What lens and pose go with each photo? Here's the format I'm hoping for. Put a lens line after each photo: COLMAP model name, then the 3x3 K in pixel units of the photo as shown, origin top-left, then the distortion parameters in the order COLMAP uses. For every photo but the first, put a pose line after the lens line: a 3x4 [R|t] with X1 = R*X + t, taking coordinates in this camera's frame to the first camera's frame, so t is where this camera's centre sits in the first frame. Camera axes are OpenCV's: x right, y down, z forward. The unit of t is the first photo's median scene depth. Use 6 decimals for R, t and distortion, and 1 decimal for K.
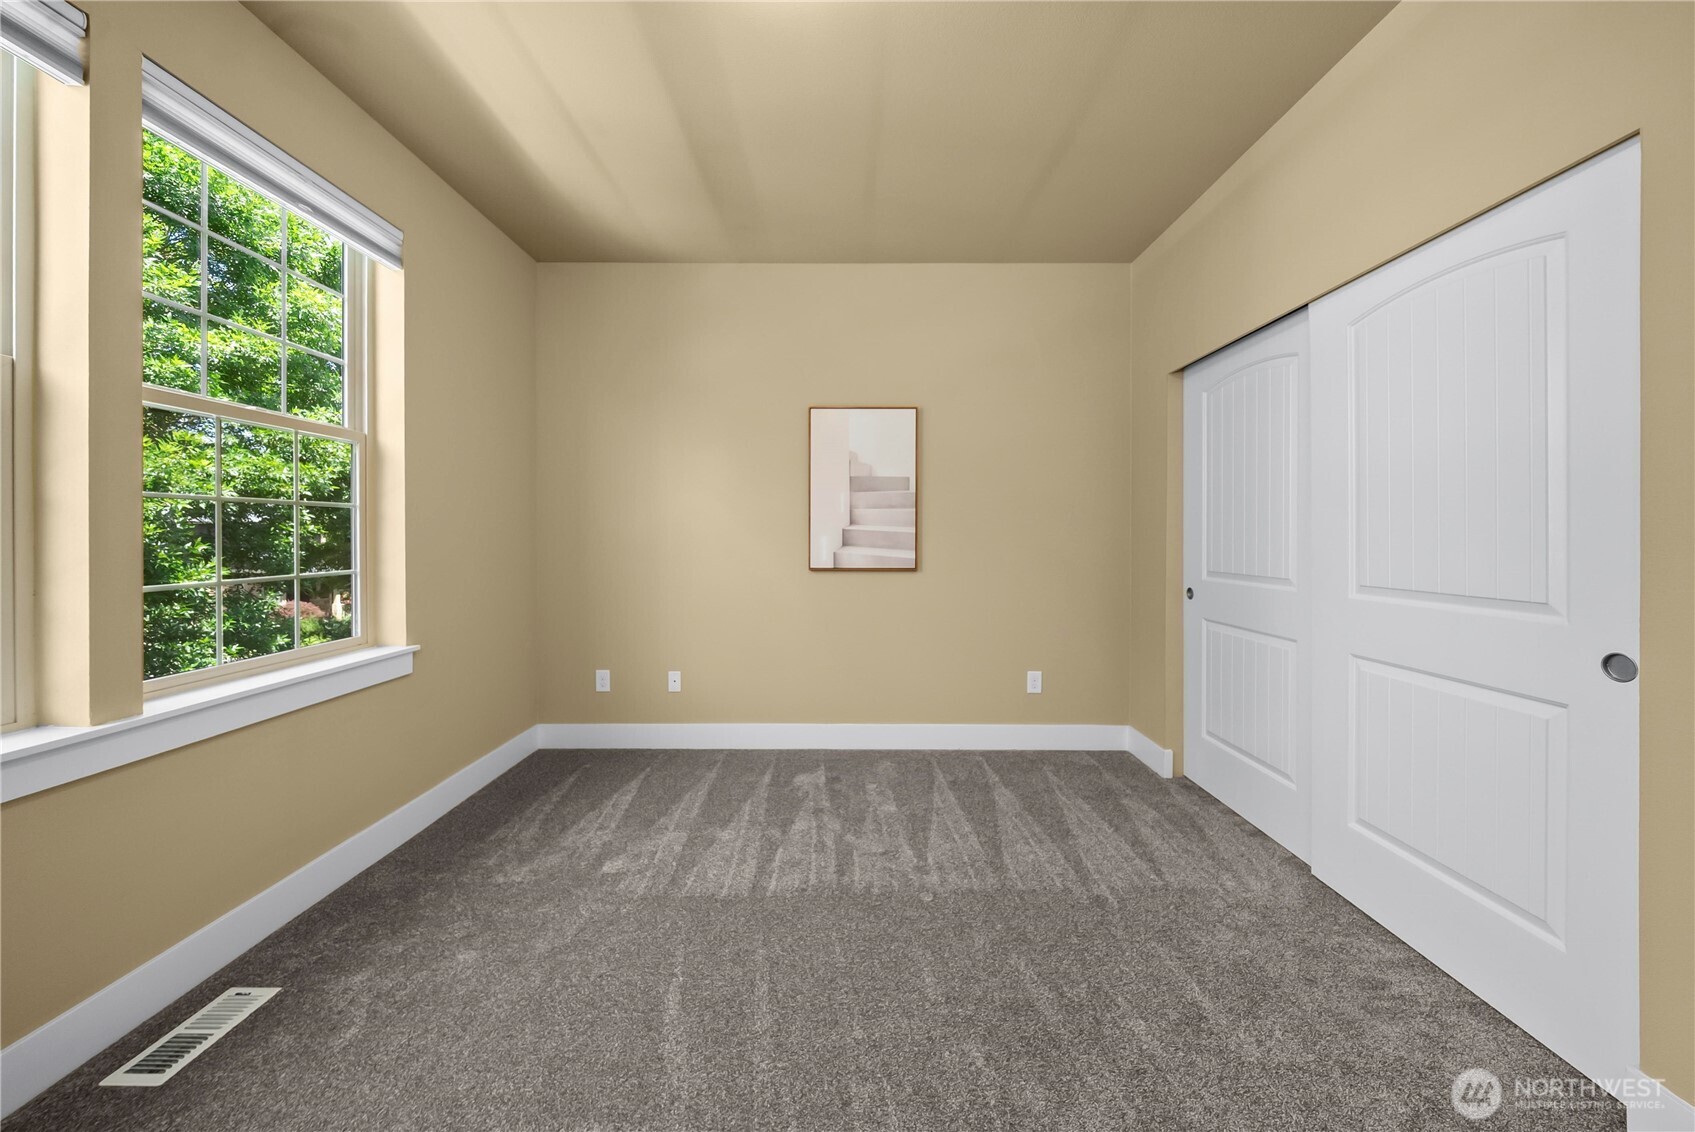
lens RADIAL K [[598.9, 0, 849.3], [0, 598.9, 533.5], [0, 0, 1]] dist [-0.000618, 0.000058]
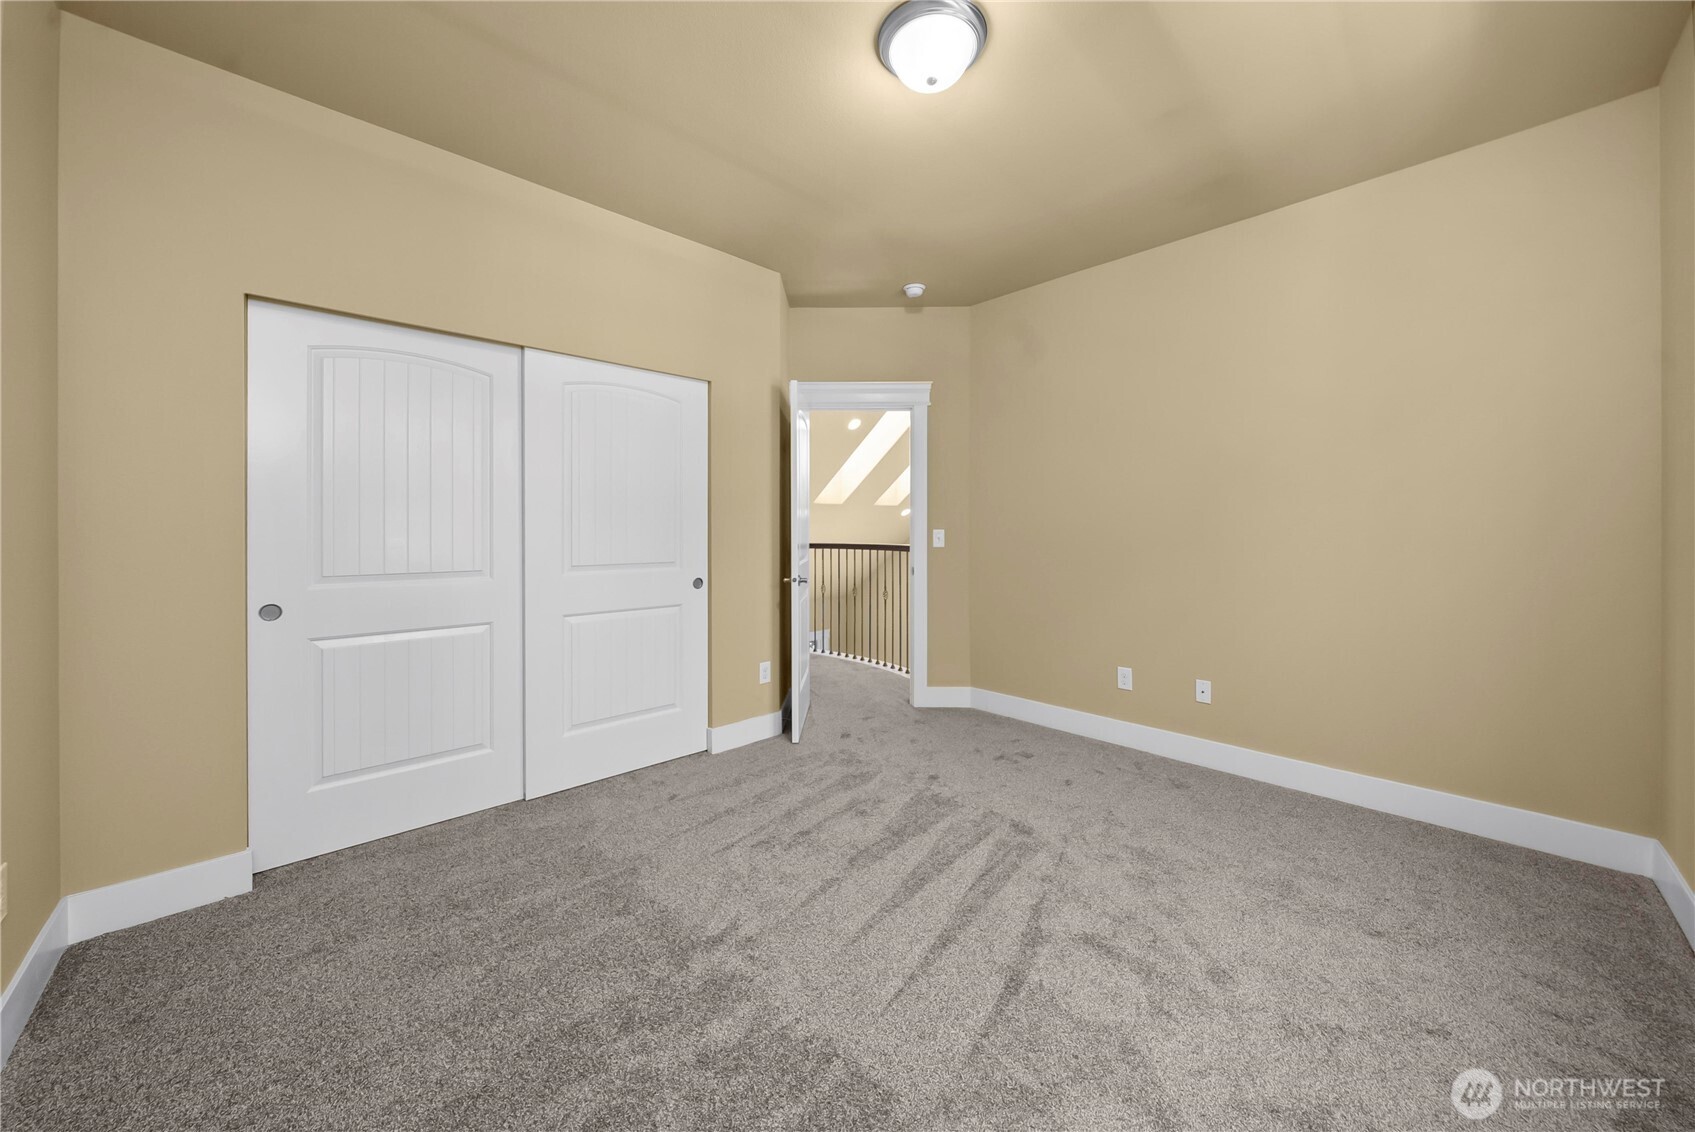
lens RADIAL K [[598.9, 0, 849.3], [0, 598.9, 533.5], [0, 0, 1]] dist [-0.000618, 0.000058]
pose [[-0.692539, -0.001339, 0.721379, -0.676768], [-0.000812, 0.999999, 0.001077, 0.003597], [-0.721380, 0.000161, -0.692539, 1.532004]]
